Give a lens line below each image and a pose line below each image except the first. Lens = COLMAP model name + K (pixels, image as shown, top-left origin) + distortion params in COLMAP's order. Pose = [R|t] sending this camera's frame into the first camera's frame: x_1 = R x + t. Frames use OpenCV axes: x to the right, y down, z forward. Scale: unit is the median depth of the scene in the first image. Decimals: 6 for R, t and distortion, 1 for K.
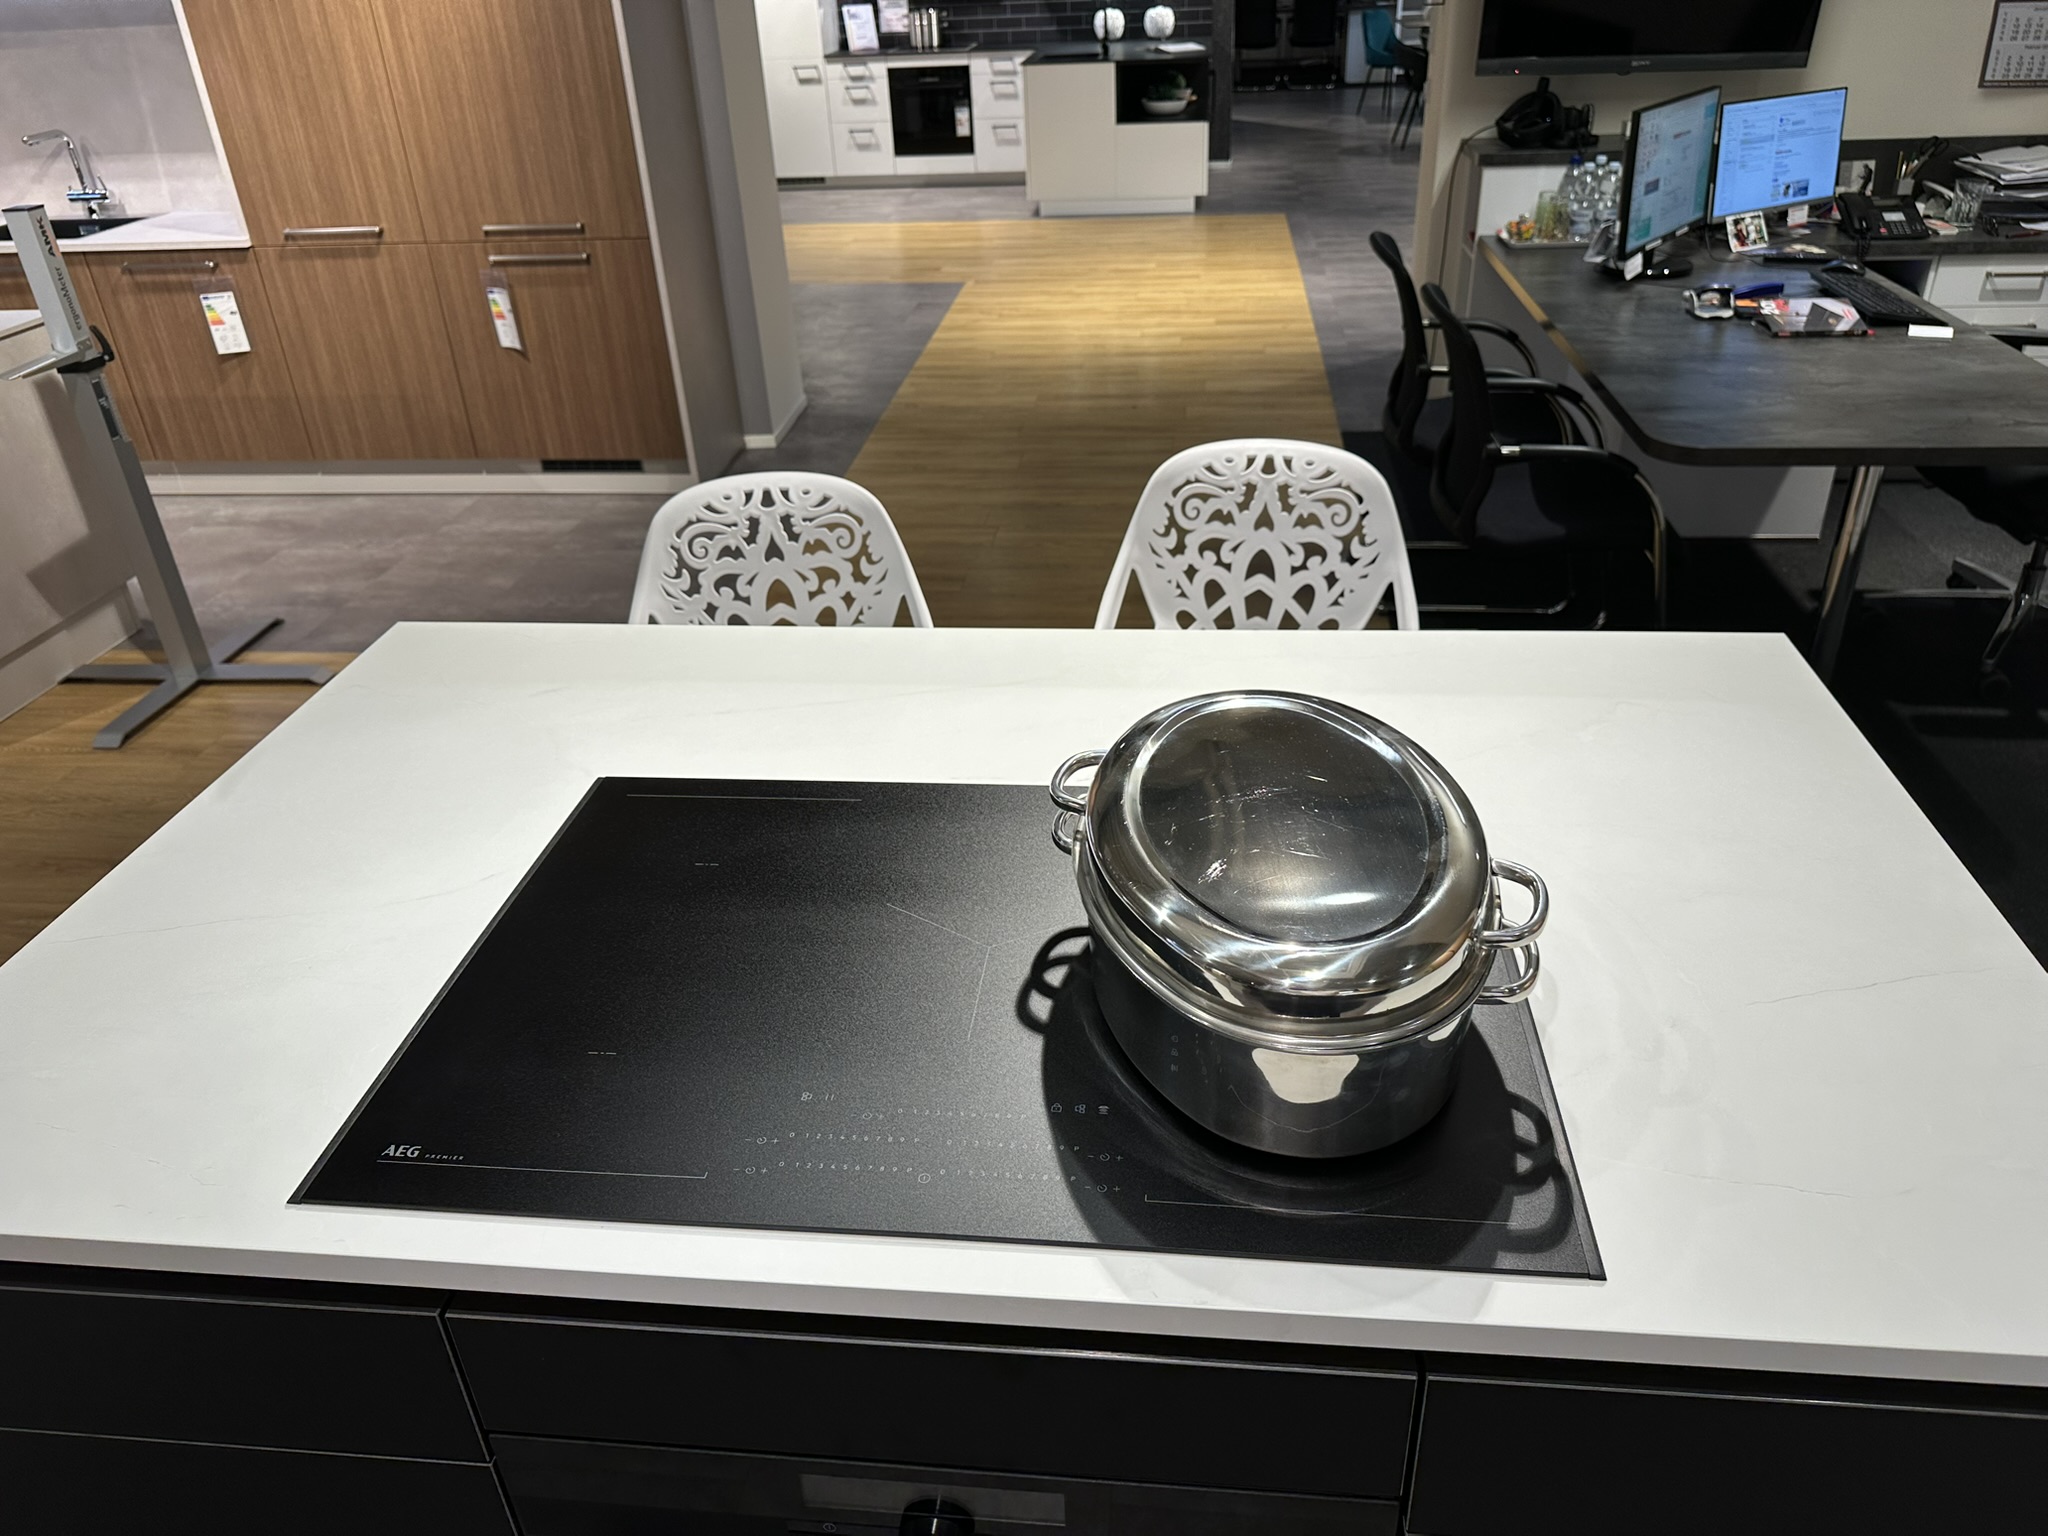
lens RADIAL K [[1476.6, 0, 1033.5], [0, 1476.6, 763.7], [0, 0, 1]] dist [0.009995, -0.003655]
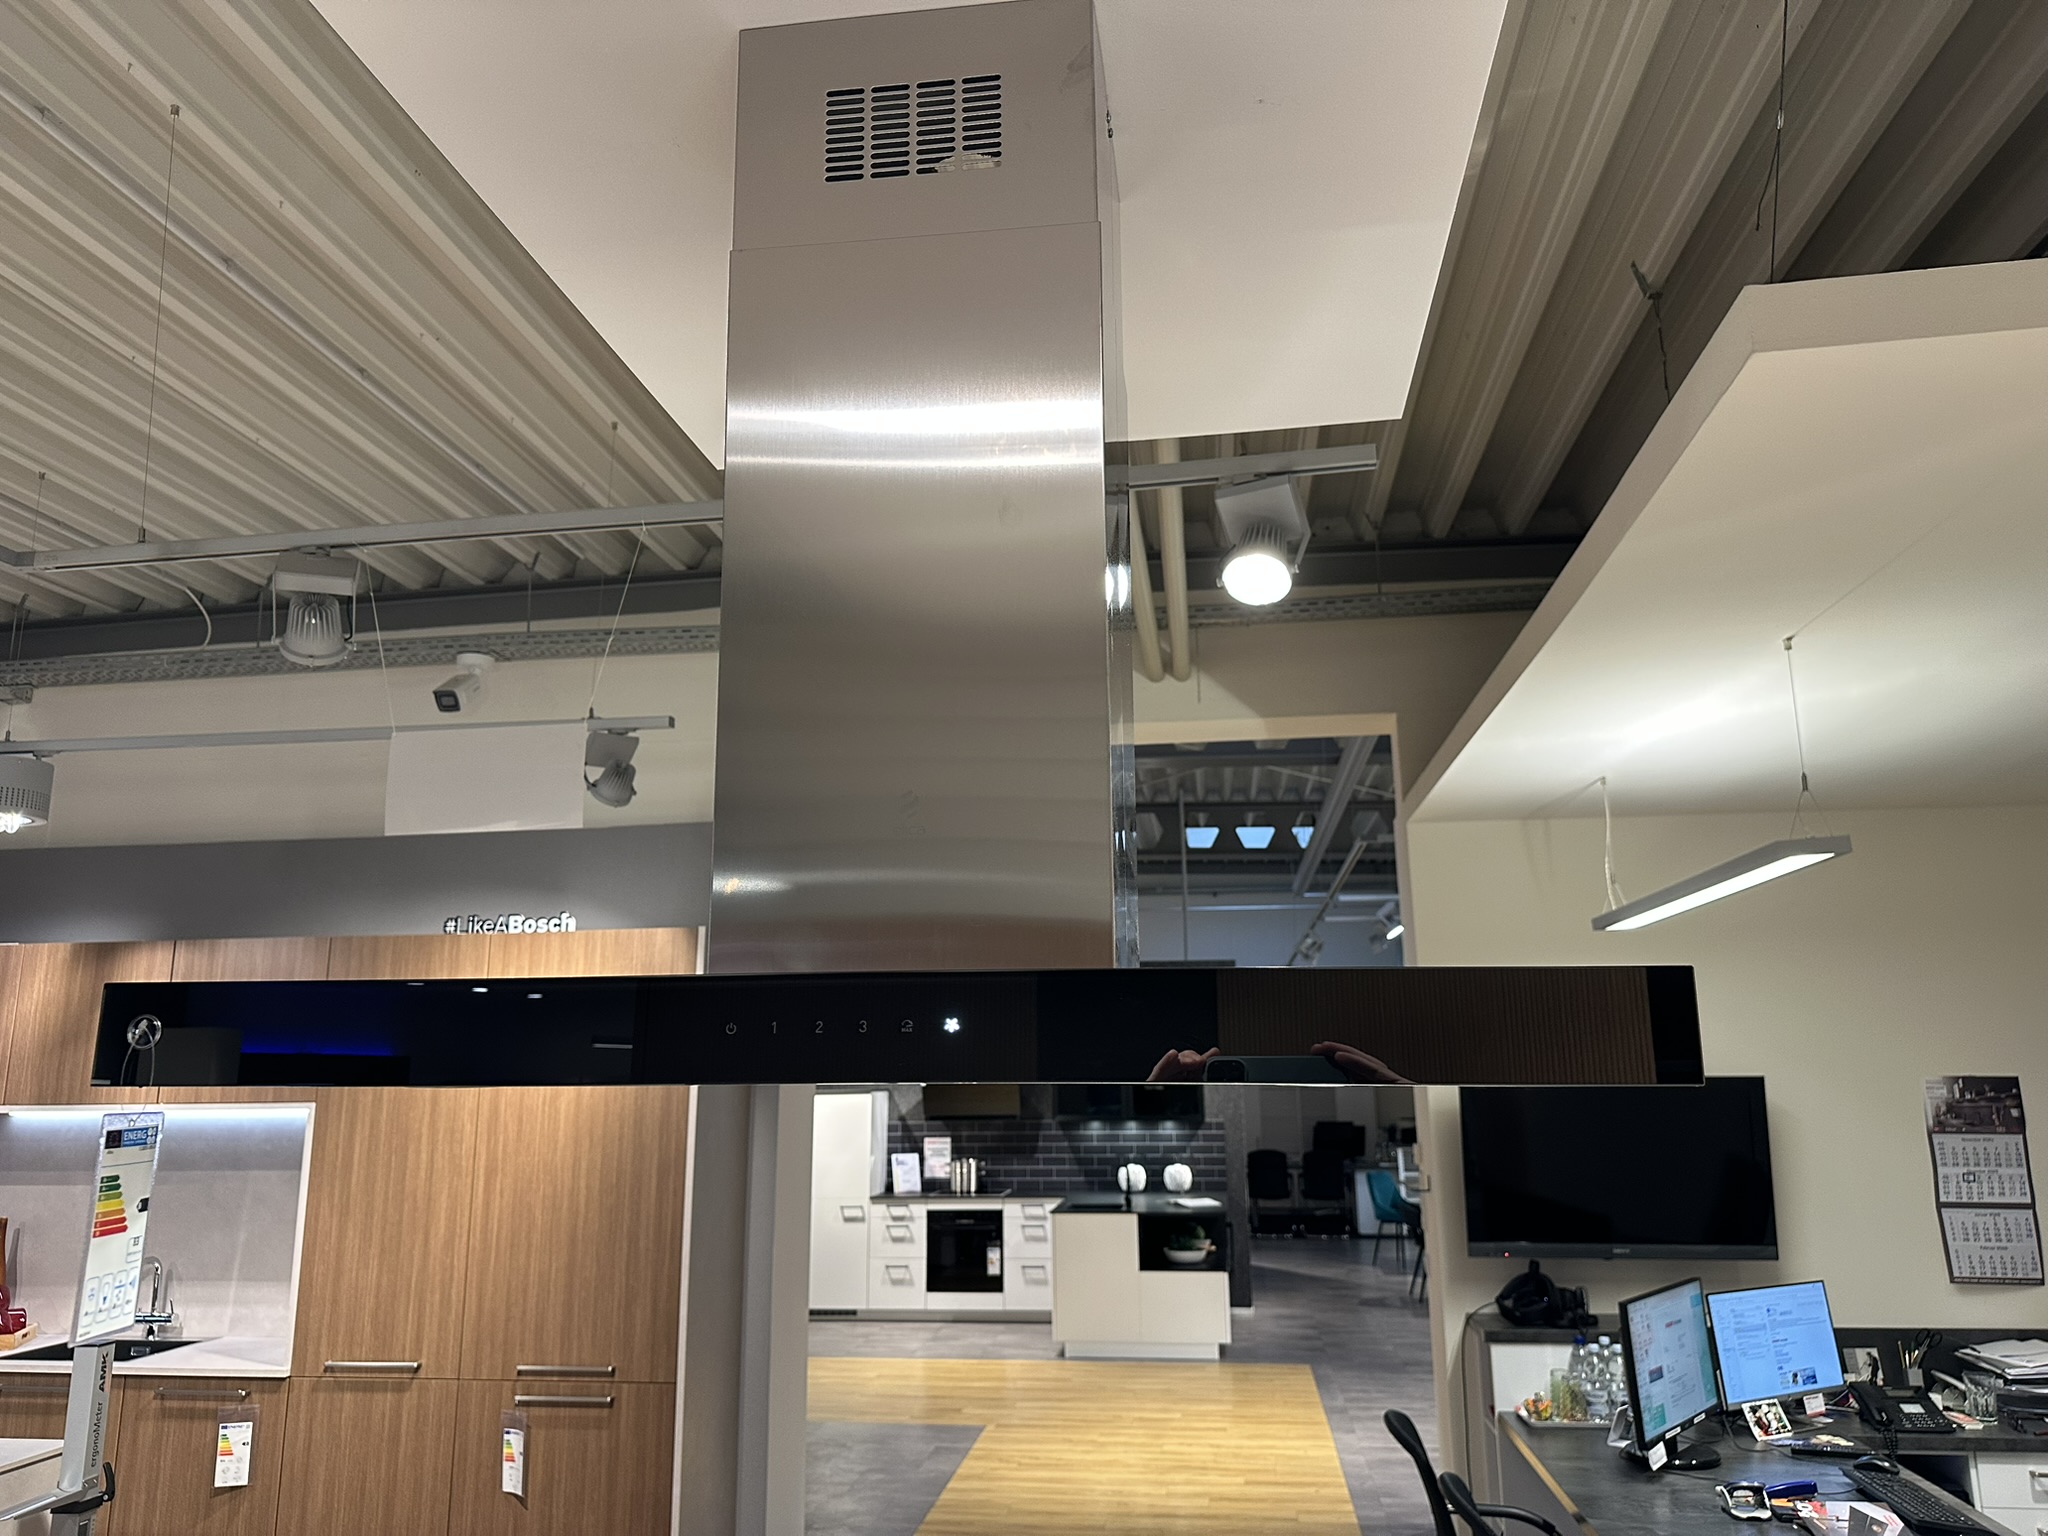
lens RADIAL K [[1478.9, 0, 1030.2], [0, 1478.9, 733.3], [0, 0, 1]] dist [0.006755, -0.008721]
pose [[0.999180, 0.023657, -0.032850, 0.006621], [-0.039625, 0.737629, -0.674043, -0.007533], [0.008286, 0.674792, 0.737962, -0.049552]]
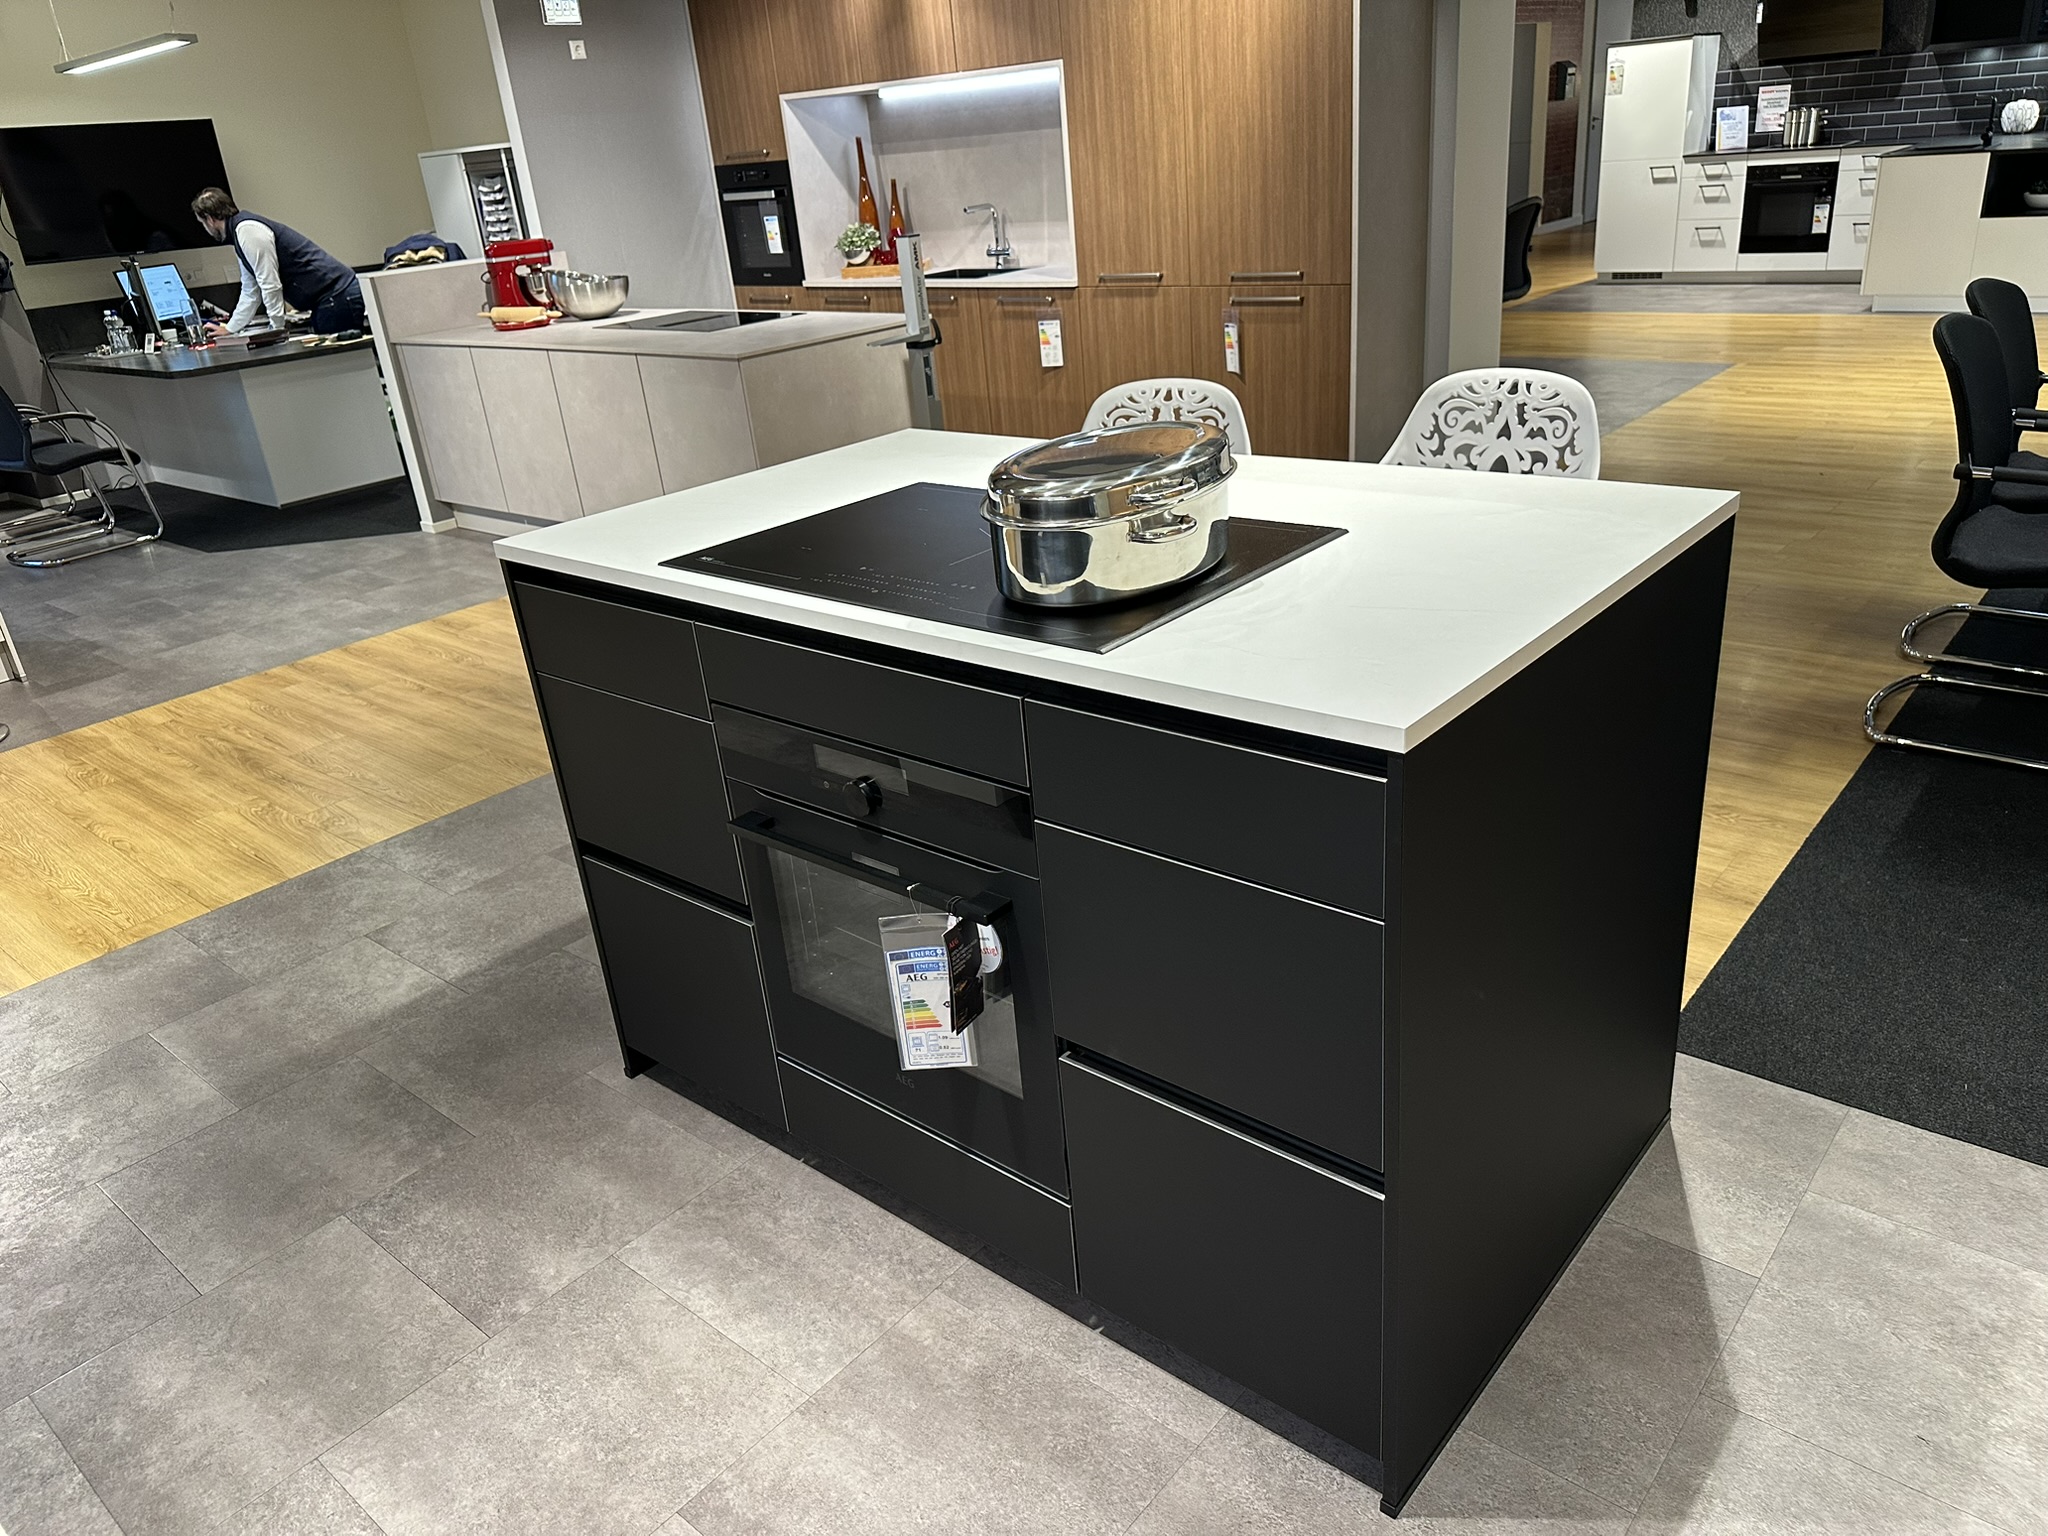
lens RADIAL K [[1476.6, 0, 1033.5], [0, 1476.6, 763.7], [0, 0, 1]] dist [0.009995, -0.003655]
pose [[0.823859, 0.200585, -0.530114, 0.221007], [-0.238989, 0.971014, -0.004004, 0.078064], [0.513945, 0.129990, 0.847917, -0.083142]]
